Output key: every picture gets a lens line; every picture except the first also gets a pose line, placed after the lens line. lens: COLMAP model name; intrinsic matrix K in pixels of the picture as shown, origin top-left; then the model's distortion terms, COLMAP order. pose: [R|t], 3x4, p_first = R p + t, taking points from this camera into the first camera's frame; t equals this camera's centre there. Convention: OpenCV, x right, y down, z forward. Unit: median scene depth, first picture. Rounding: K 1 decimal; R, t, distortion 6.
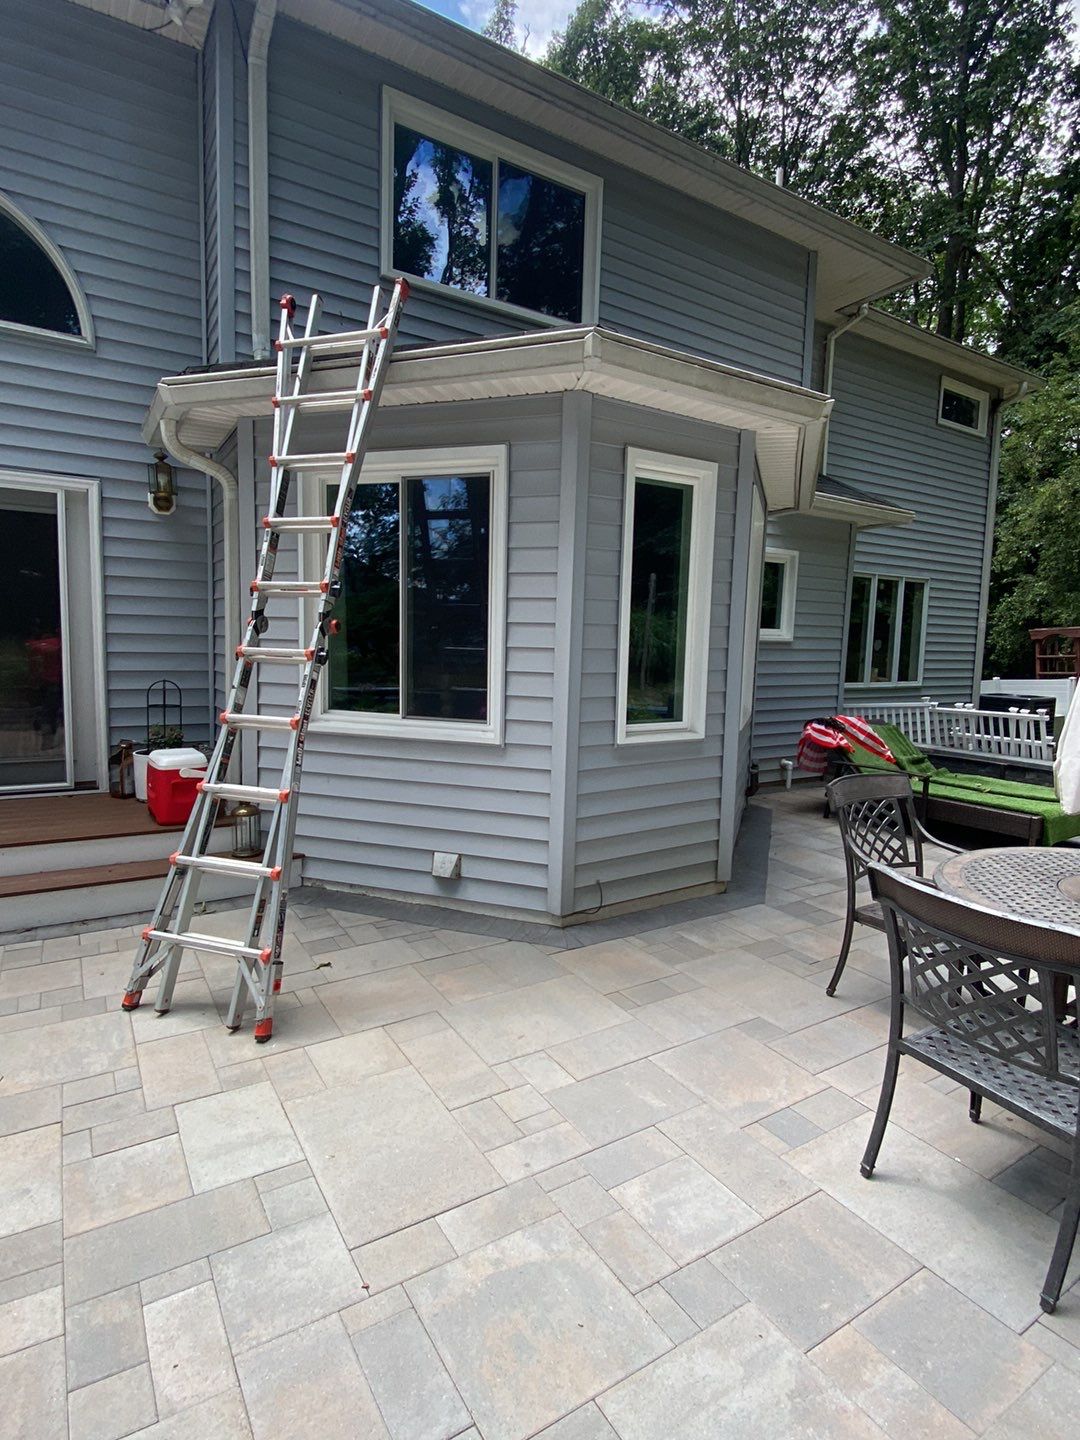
lens RADIAL K [[755.2, 0, 538.9], [0, 755.2, 705.9], [0, 0, 1]] dist [0.031041, -0.023582]
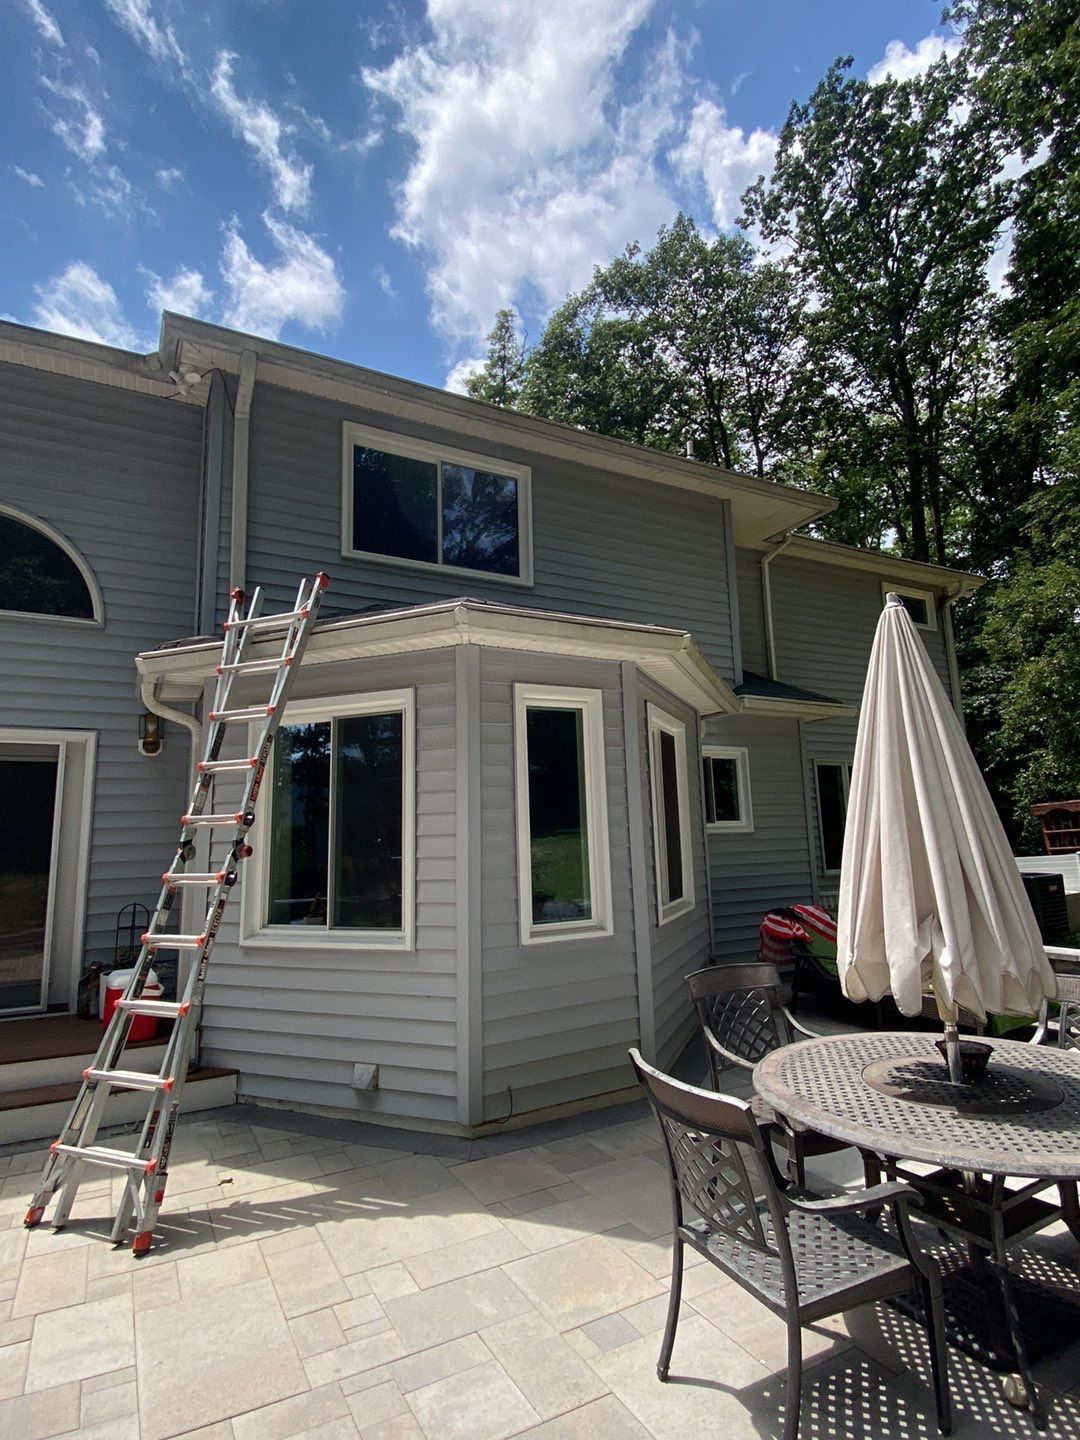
lens RADIAL K [[755.2, 0, 538.9], [0, 755.2, 705.9], [0, 0, 1]] dist [0.031041, -0.023582]
pose [[0.996932, -0.059363, -0.051024, 0.218040], [0.044522, 0.966140, -0.254148, -0.004497], [0.064383, 0.251097, 0.965818, -0.138666]]
